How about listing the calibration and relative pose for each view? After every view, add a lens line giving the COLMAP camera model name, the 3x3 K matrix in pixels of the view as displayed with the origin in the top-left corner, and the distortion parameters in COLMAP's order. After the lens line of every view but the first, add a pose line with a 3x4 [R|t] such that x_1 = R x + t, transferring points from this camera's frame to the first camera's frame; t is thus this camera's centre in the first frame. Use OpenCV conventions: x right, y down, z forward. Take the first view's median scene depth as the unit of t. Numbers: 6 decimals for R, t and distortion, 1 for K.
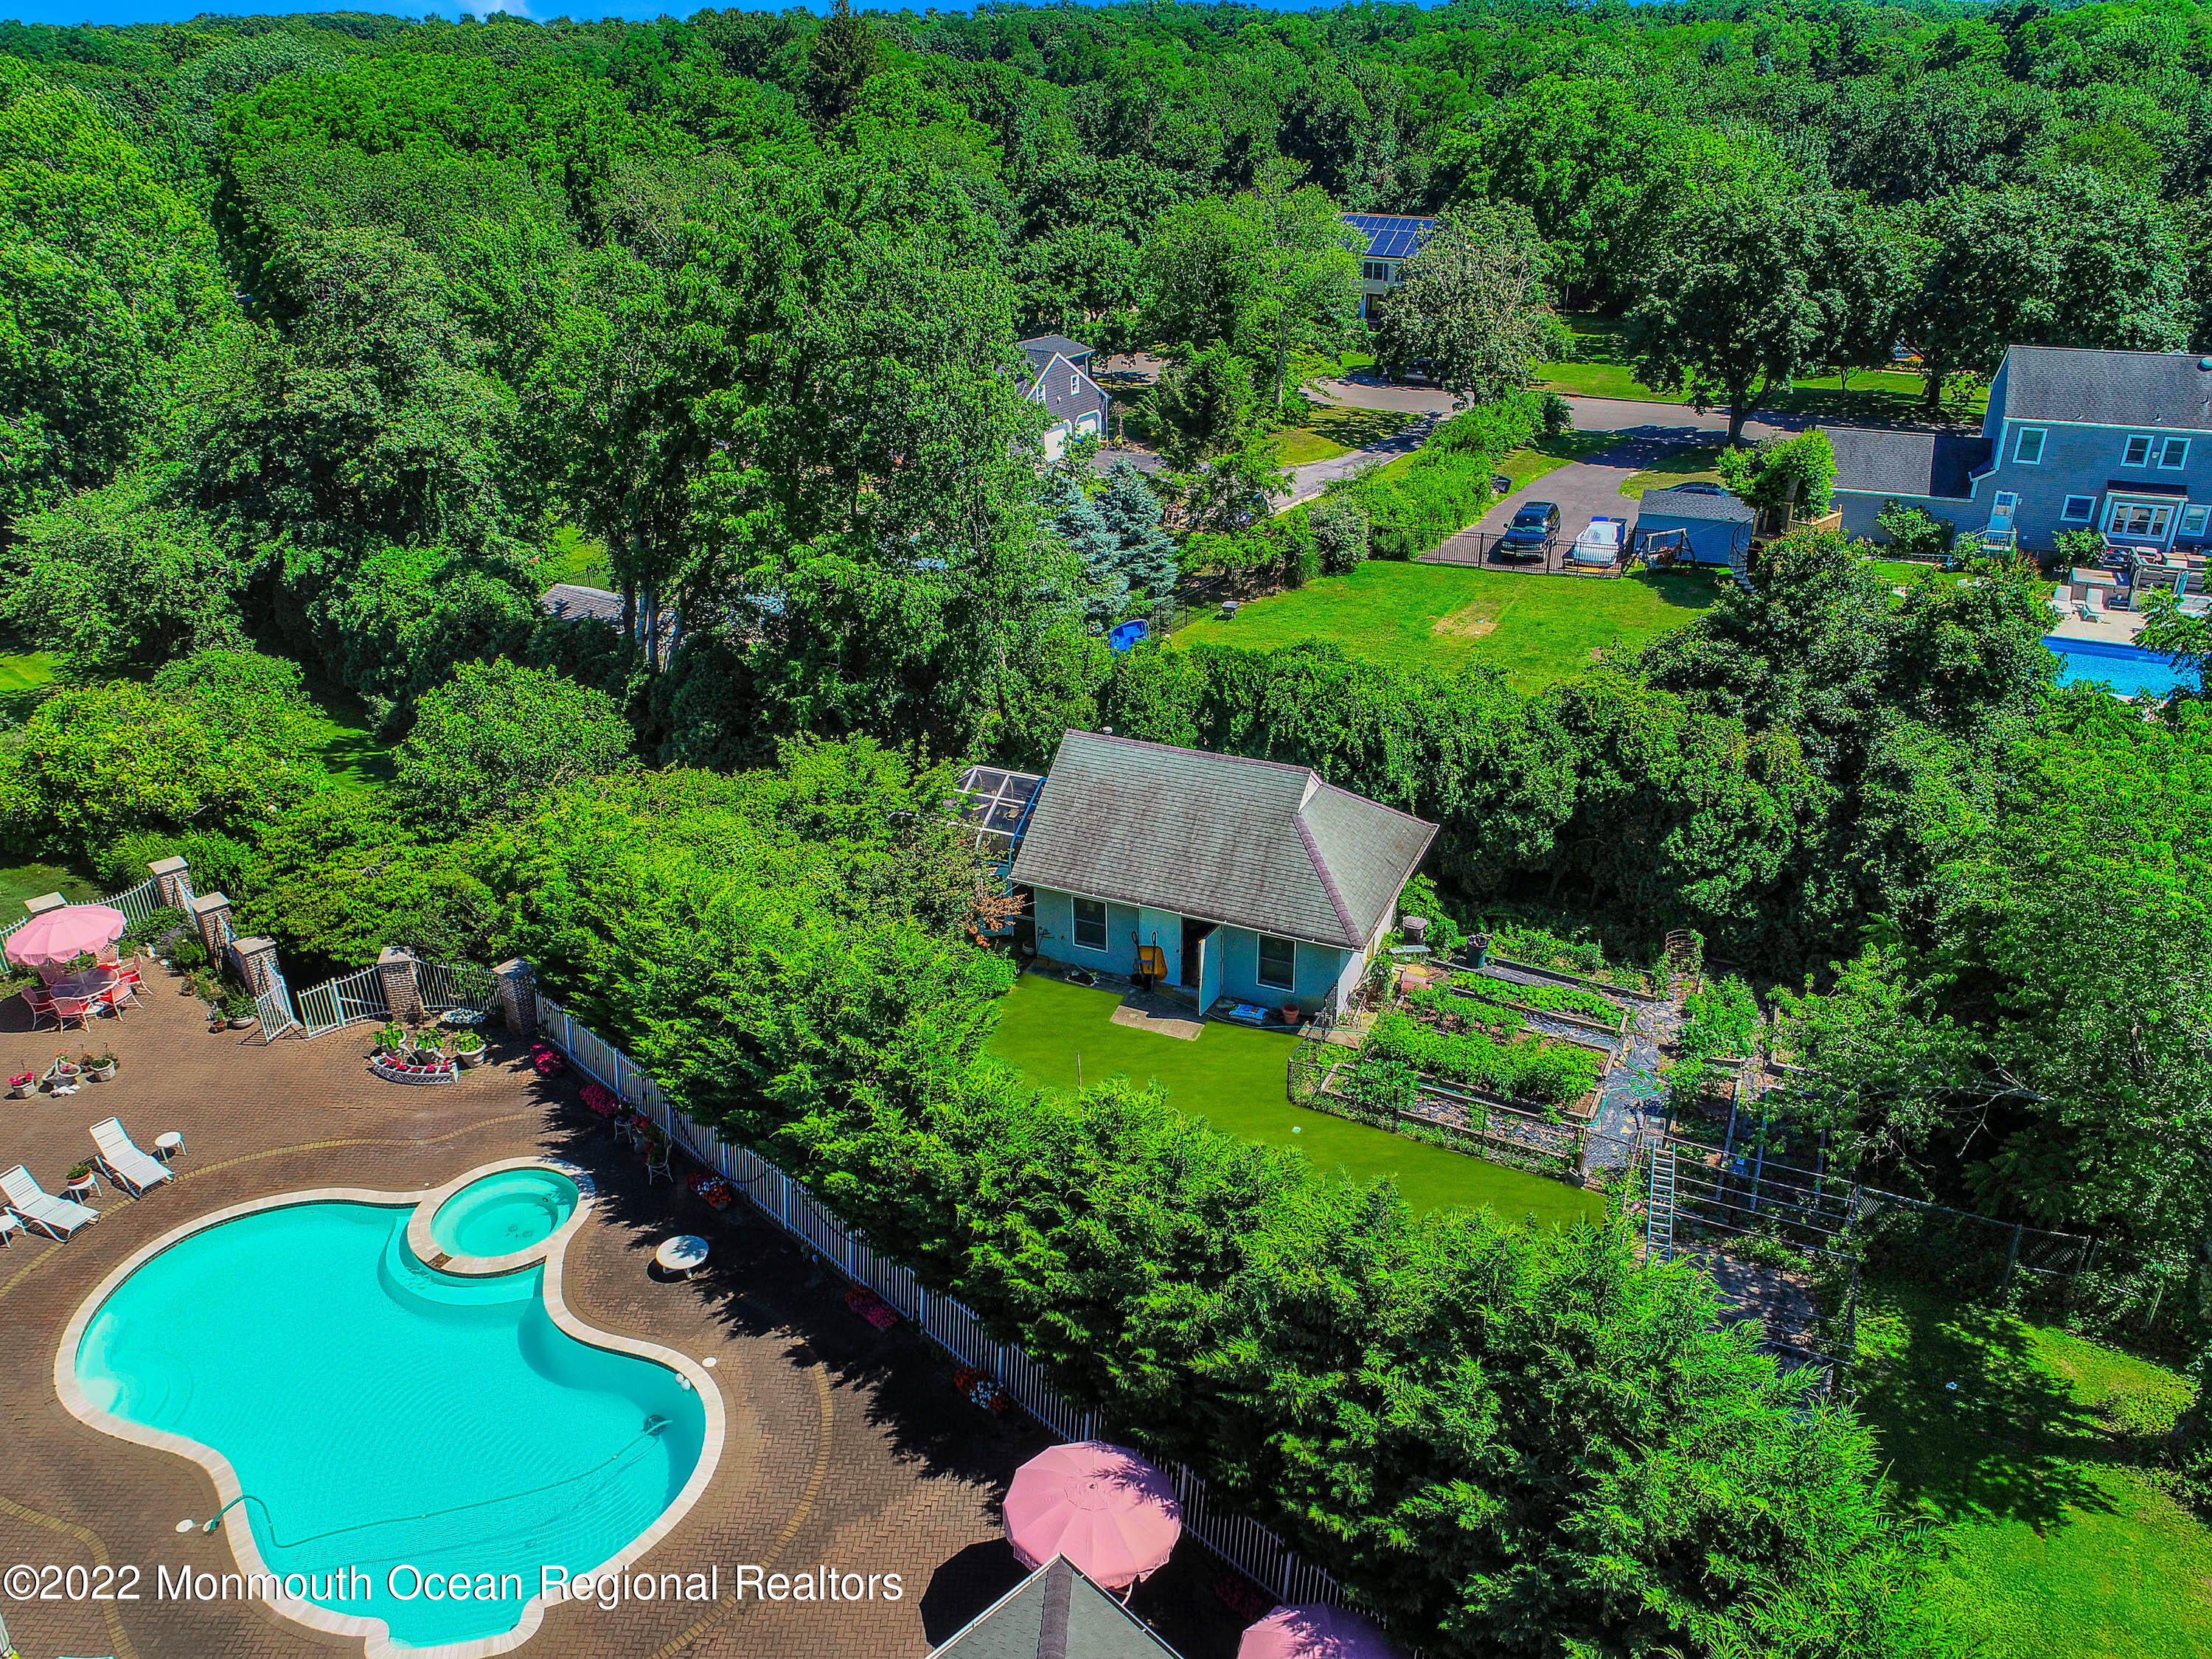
lens RADIAL K [[1602.4, 0, 1076.7], [0, 1602.4, 837.3], [0, 0, 1]] dist [0.003537, -0.023684]
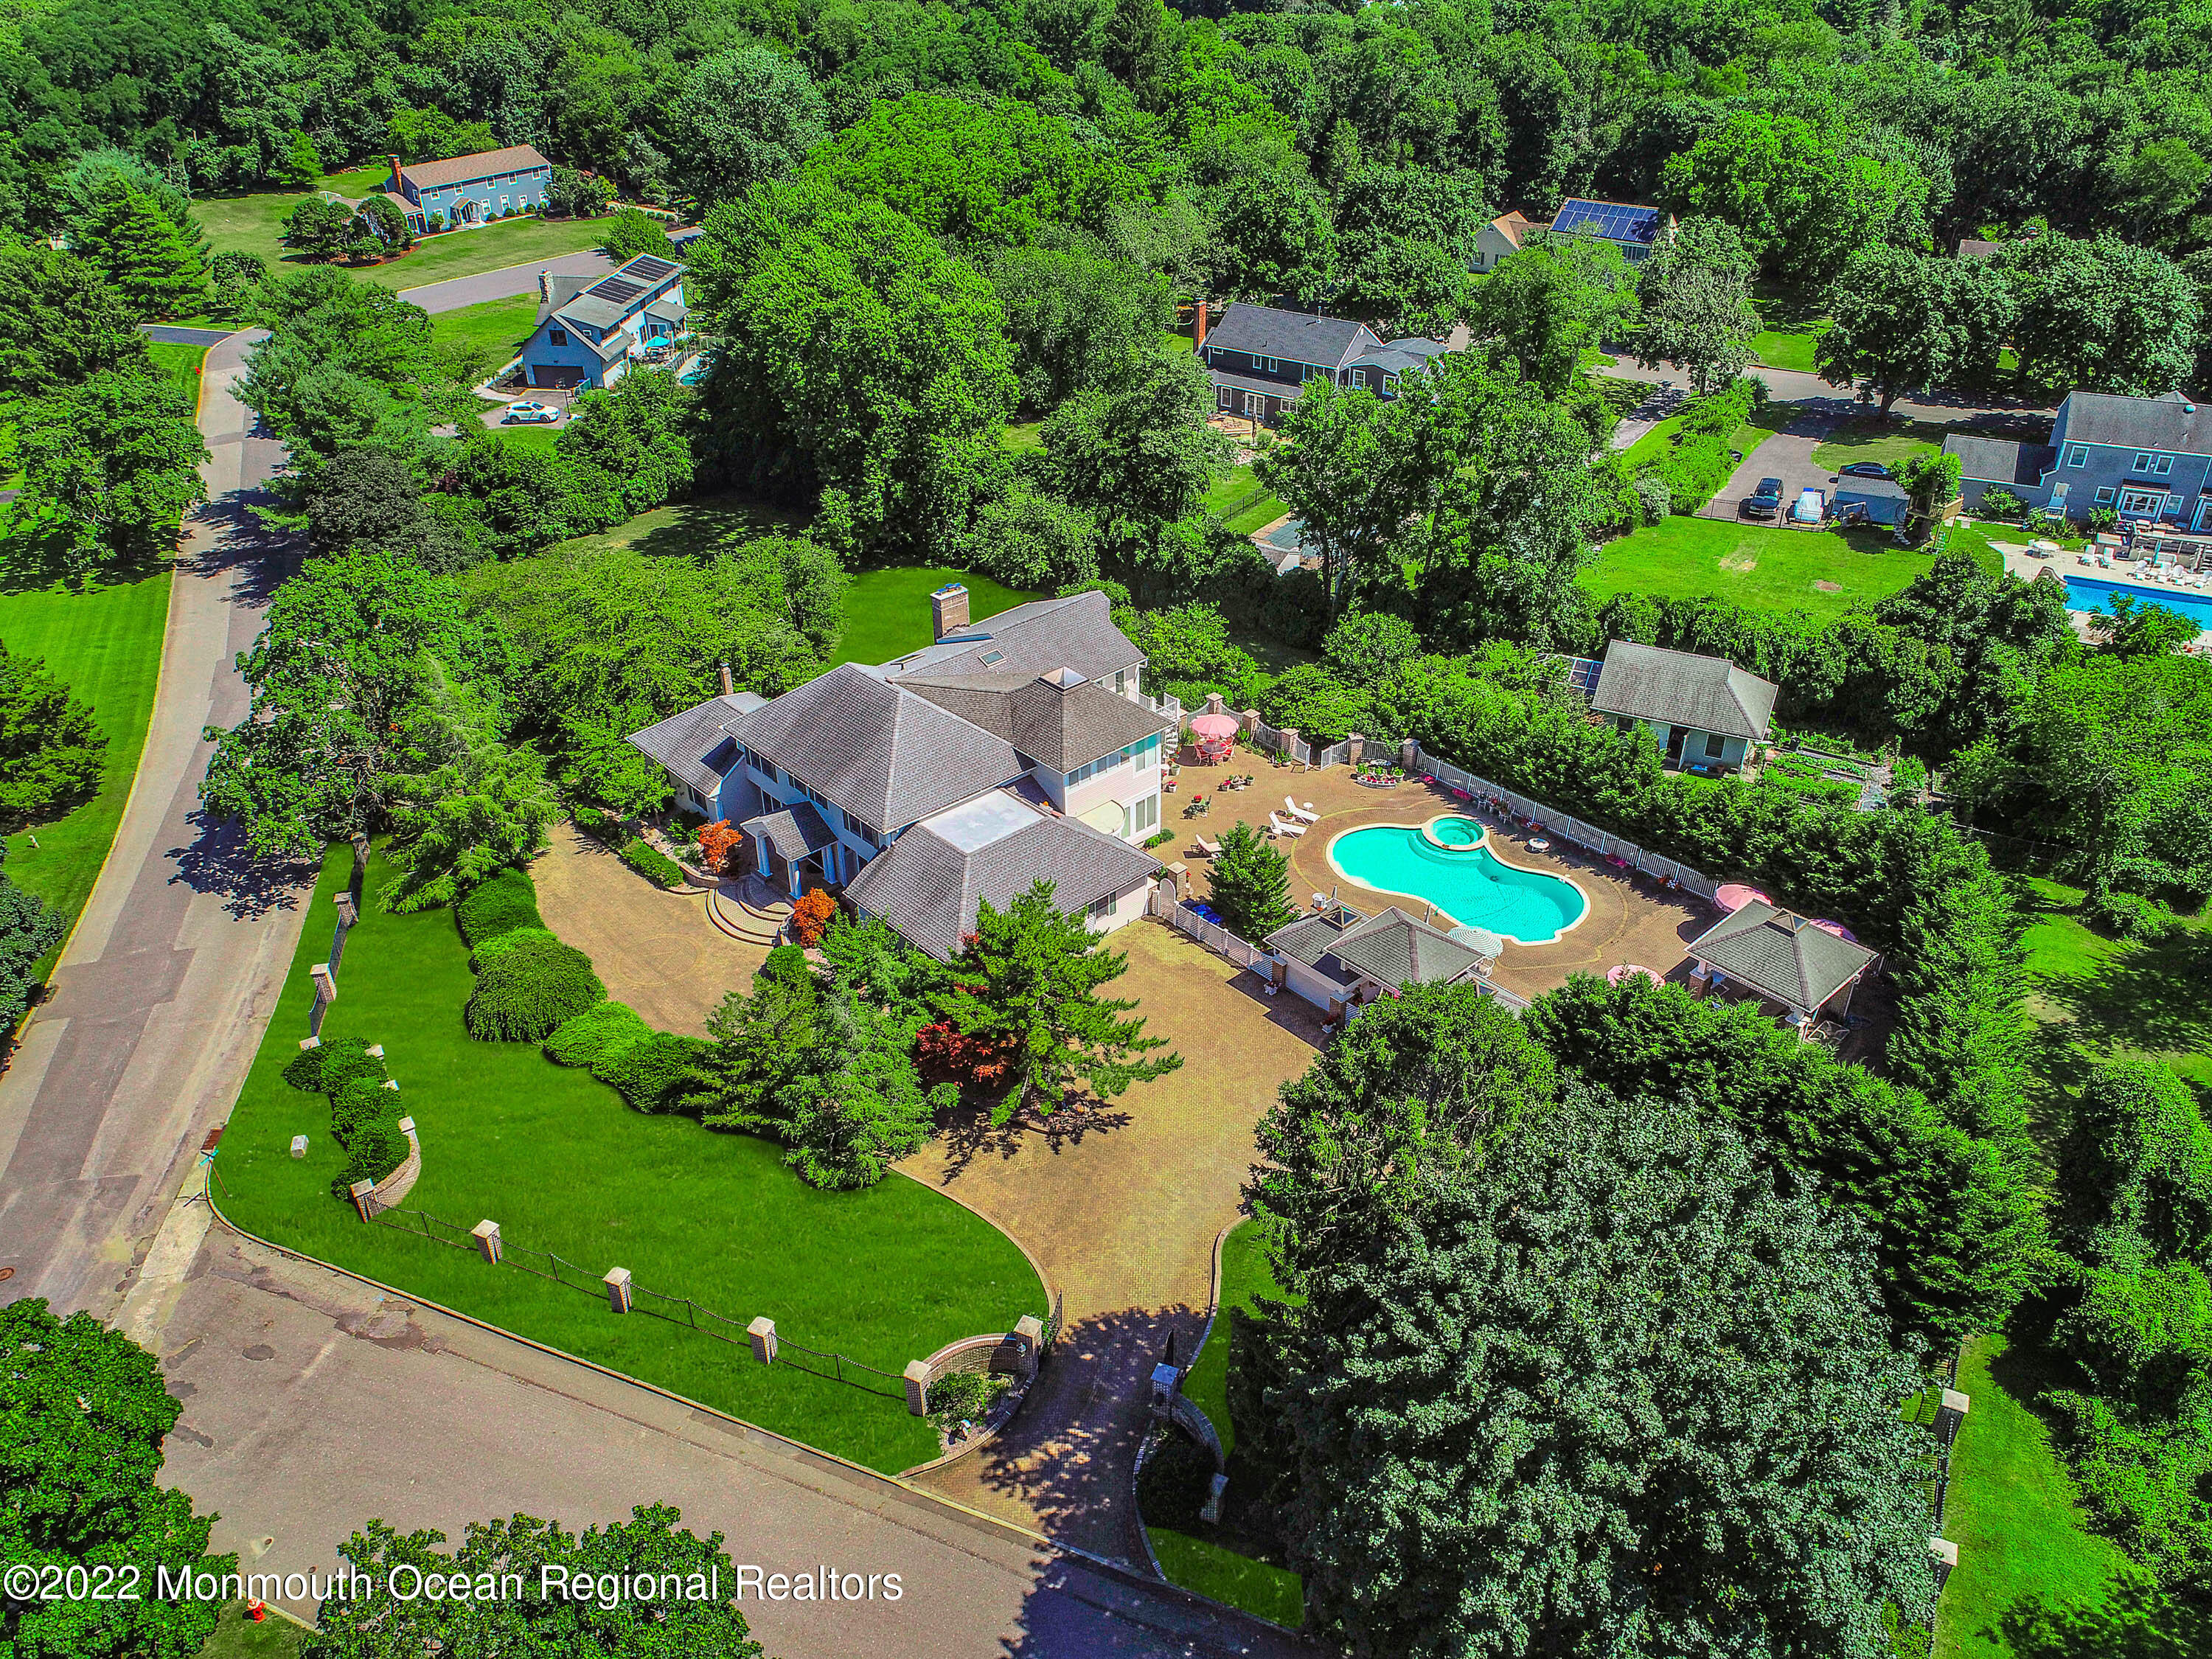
lens RADIAL K [[1545.9, 0, 1106.0], [0, 1545.9, 829.5], [0, 0, 1]] dist [-0.016772, 0.002141]
pose [[0.999526, 0.014499, -0.027148, -0.634182], [-0.011603, 0.994513, 0.103971, -0.020575], [0.028506, -0.103606, 0.994210, -1.137293]]
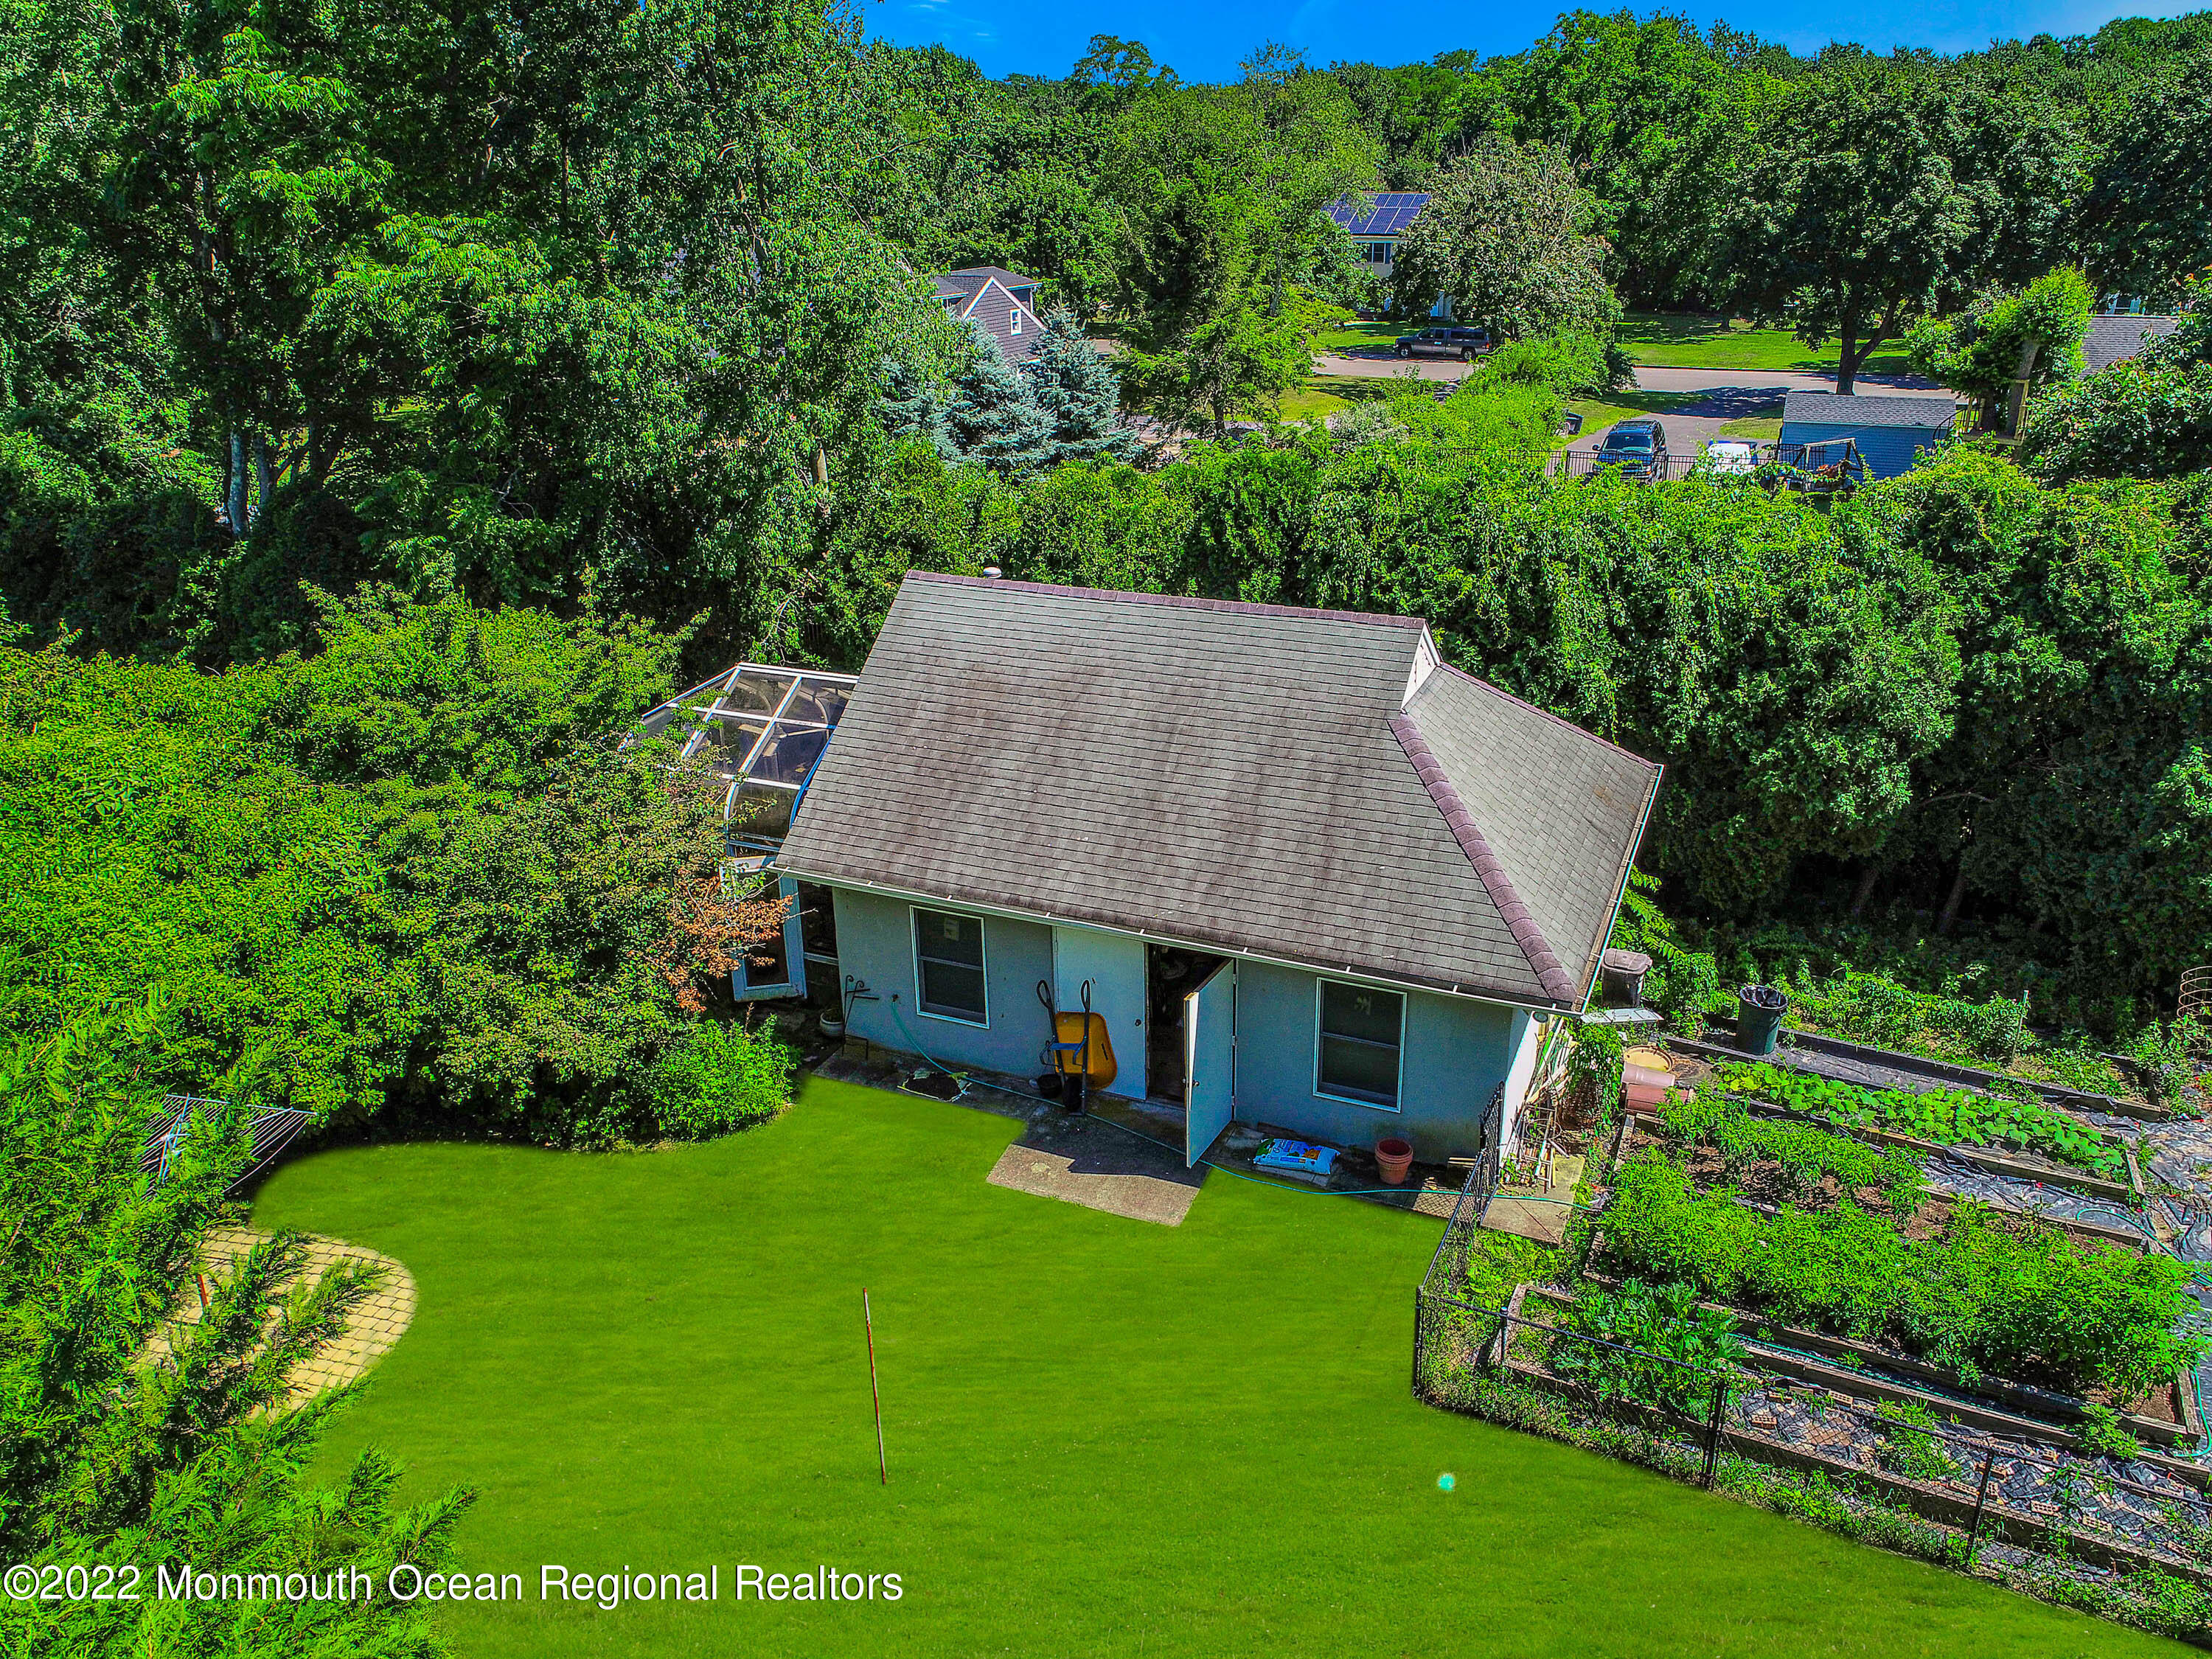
lens RADIAL K [[1648.3, 0, 1106.0], [0, 1648.3, 829.5], [0, 0, 1]] dist [0.002958, -0.003157]
pose [[0.999447, -0.006307, 0.032647, 0.037419], [0.008349, 0.997992, -0.062781, 0.043801], [-0.032186, 0.063019, 0.997493, 0.507393]]
